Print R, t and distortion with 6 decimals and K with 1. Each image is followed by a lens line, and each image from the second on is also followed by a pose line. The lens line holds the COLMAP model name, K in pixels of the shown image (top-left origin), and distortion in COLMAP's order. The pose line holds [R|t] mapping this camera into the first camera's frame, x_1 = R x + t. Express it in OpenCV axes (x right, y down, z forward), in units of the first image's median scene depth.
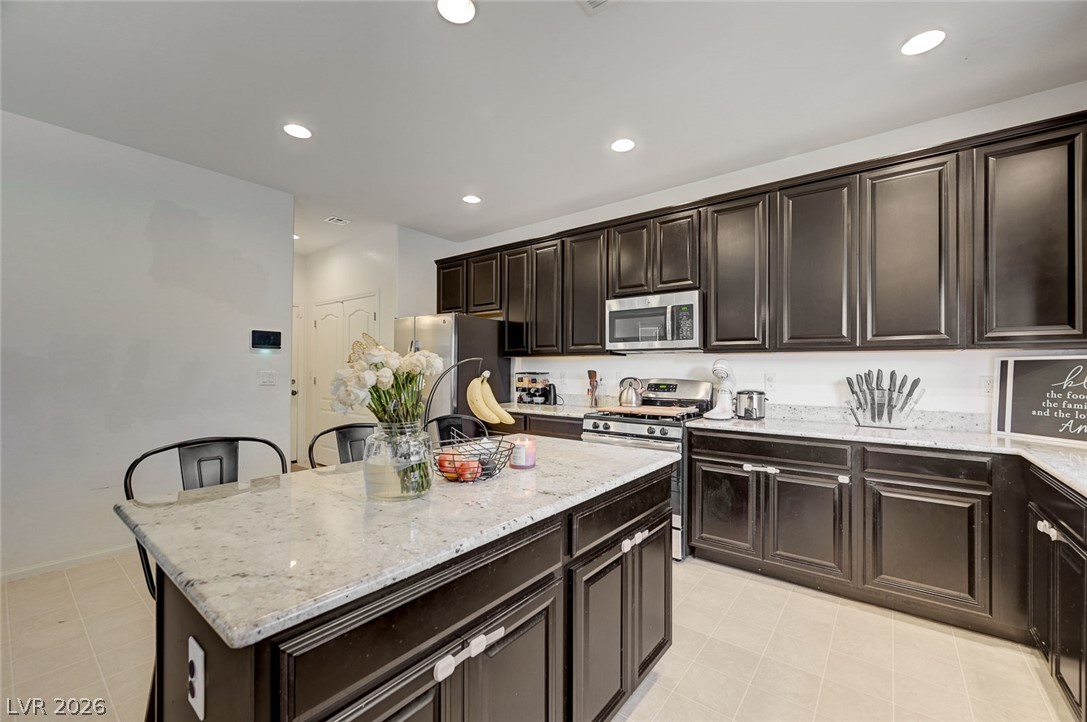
lens RADIAL K [[439.0, 0, 551.1], [0, 439.0, 370.2], [0, 0, 1]] dist [-0.002768, -0.000059]
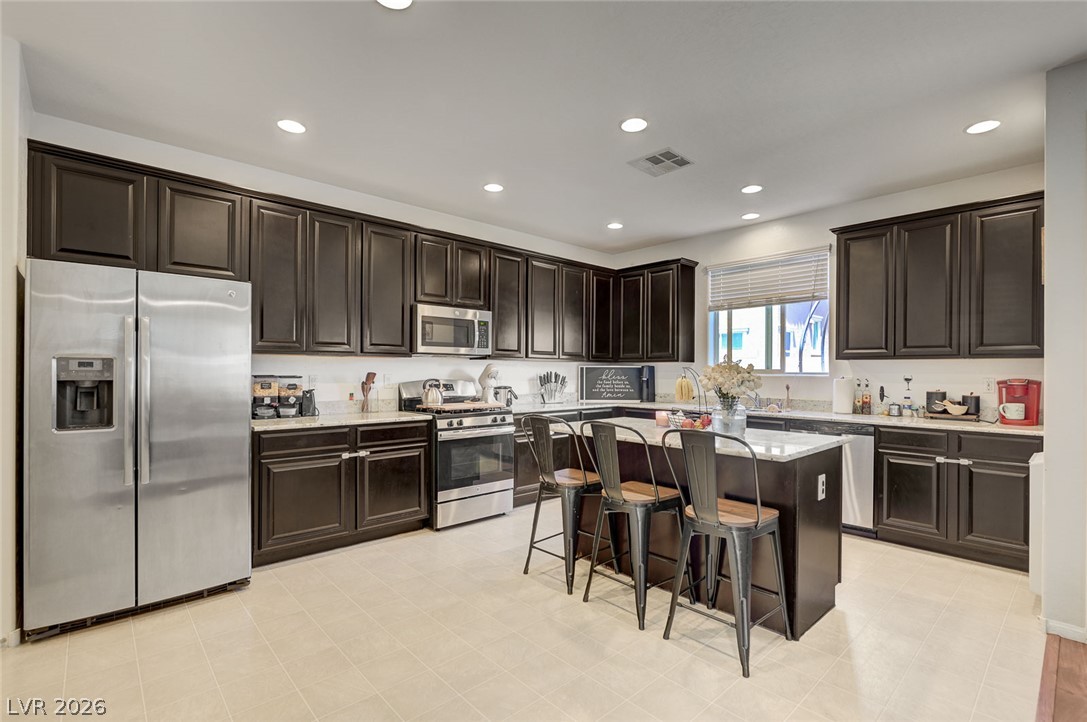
lens RADIAL K [[496.3, 0, 549.7], [0, 496.3, 372.1], [0, 0, 1]] dist [-0.002666, 0.000052]
pose [[0.164922, -0.005262, 0.986293, -1.097543], [-0.002259, 0.999981, 0.005713, -0.008724], [-0.986304, -0.003171, 0.164907, 0.575635]]
